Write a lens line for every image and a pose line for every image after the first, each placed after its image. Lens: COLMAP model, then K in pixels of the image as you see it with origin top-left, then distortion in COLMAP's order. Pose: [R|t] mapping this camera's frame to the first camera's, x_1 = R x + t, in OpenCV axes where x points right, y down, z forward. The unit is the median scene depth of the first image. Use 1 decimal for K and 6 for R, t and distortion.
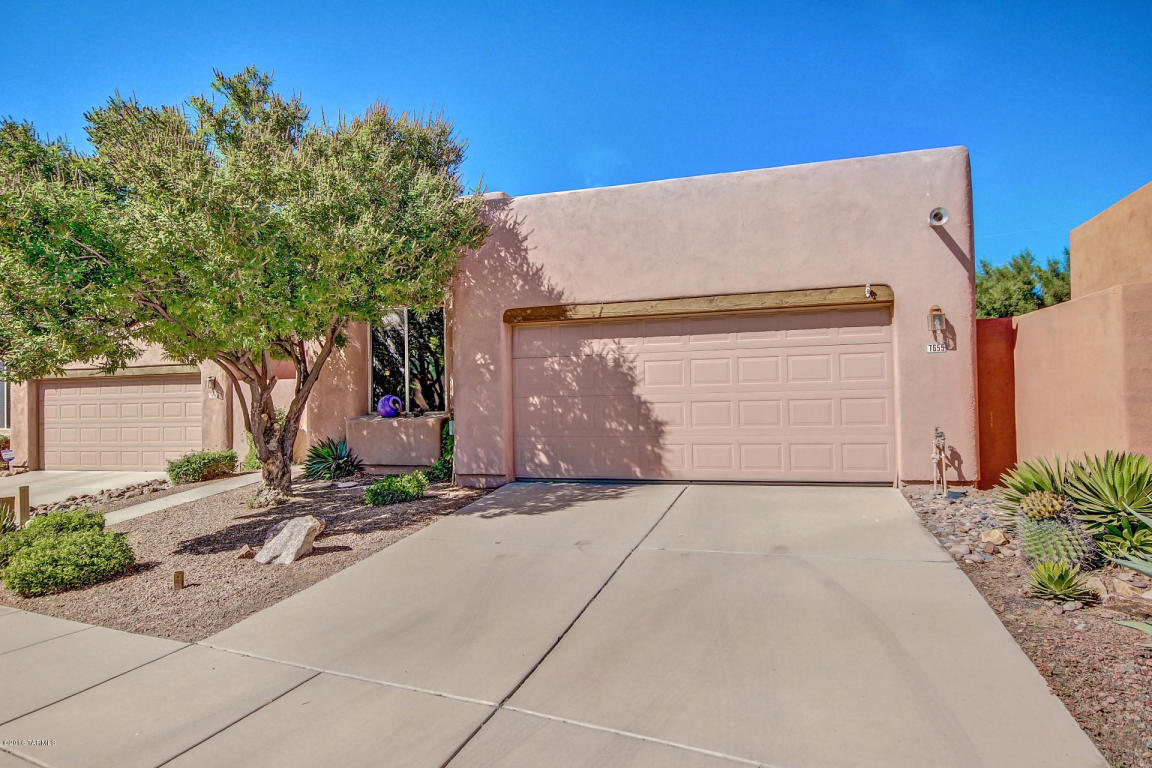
lens RADIAL K [[708.4, 0, 583.1], [0, 708.4, 388.6], [0, 0, 1]] dist [0.005545, 0.008179]
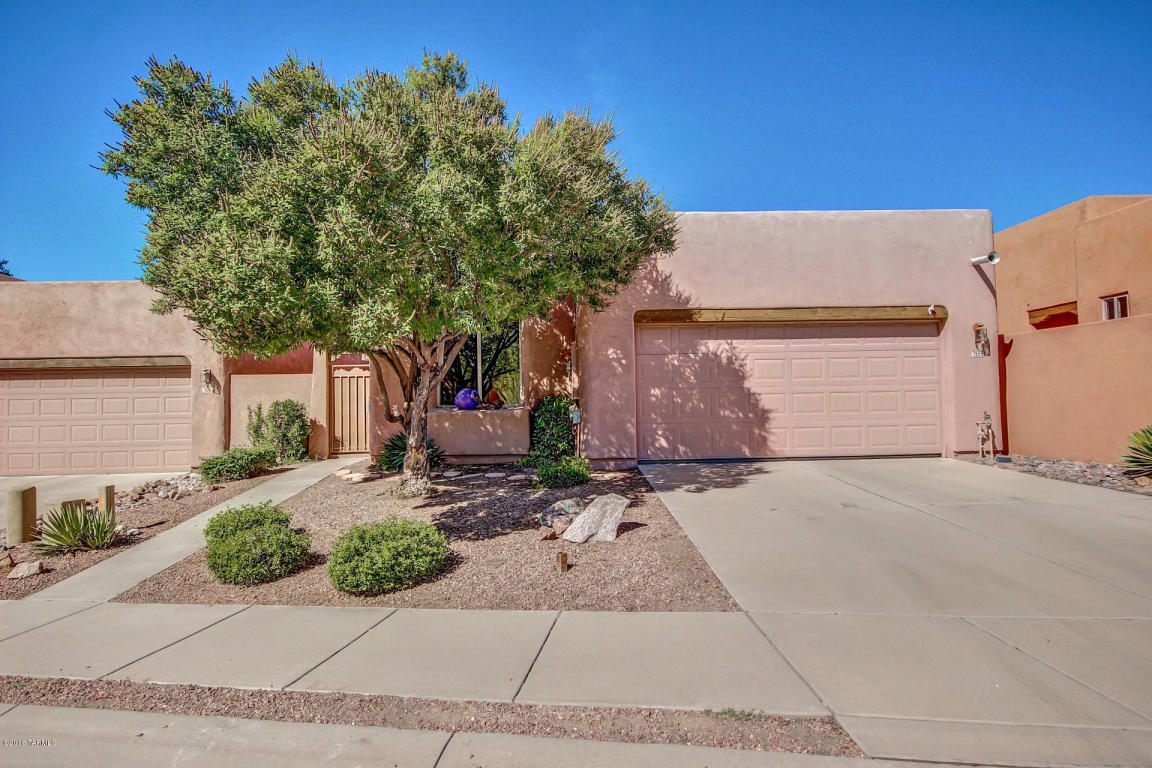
lens RADIAL K [[598.3, 0, 578.6], [0, 598.3, 390.3], [0, 0, 1]] dist [0.003373, 0.001013]
pose [[0.943121, 0.012254, 0.332225, -0.520846], [-0.007279, 0.999842, -0.016216, 0.031652], [-0.332371, 0.012875, 0.943061, 0.139780]]
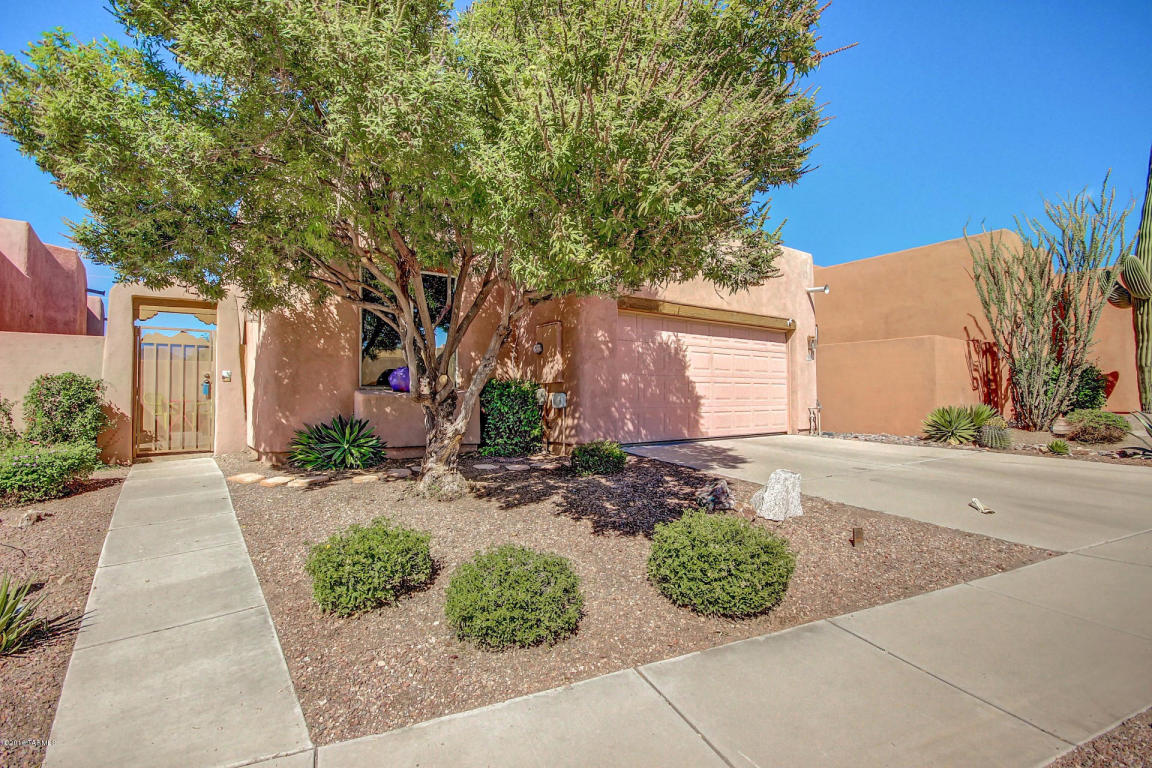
lens RADIAL K [[541.8, 0, 574.5], [0, 541.8, 384.8], [0, 0, 1]] dist [-0.000311, -0.000235]
pose [[0.595634, 0.040149, 0.802252, -0.860768], [-0.017586, 0.999163, -0.036946, 0.065985], [-0.803063, 0.007898, 0.595841, 0.553417]]
